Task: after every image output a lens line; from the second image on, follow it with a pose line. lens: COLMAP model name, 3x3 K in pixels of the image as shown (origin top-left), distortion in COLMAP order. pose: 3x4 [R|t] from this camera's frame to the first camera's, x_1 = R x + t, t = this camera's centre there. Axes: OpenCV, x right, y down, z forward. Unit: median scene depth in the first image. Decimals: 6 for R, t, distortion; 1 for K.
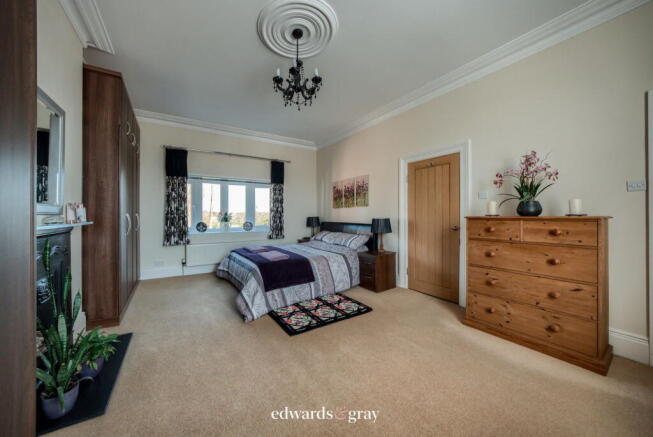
lens RADIAL K [[227.3, 0, 323.7], [0, 227.3, 215.1], [0, 0, 1]] dist [-0.013698, 0.002130]
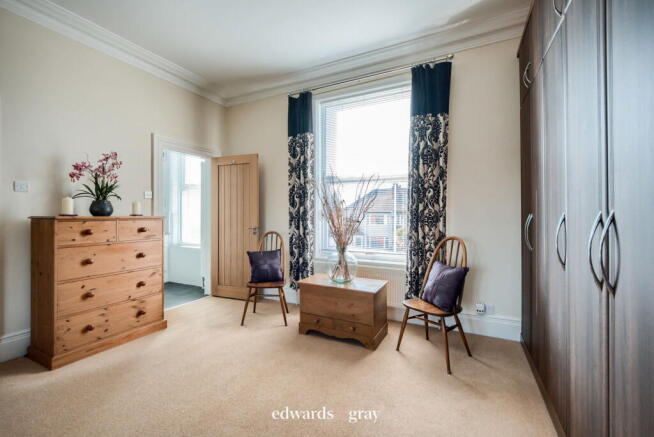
lens RADIAL K [[275.9, 0, 323.6], [0, 275.9, 214.0], [0, 0, 1]] dist [0.000010, 0.000008]
pose [[-0.508483, 0.006958, 0.861044, -0.265751], [-0.000247, 0.999966, -0.008227, 0.002229], [-0.861072, -0.004396, -0.508464, 0.344013]]
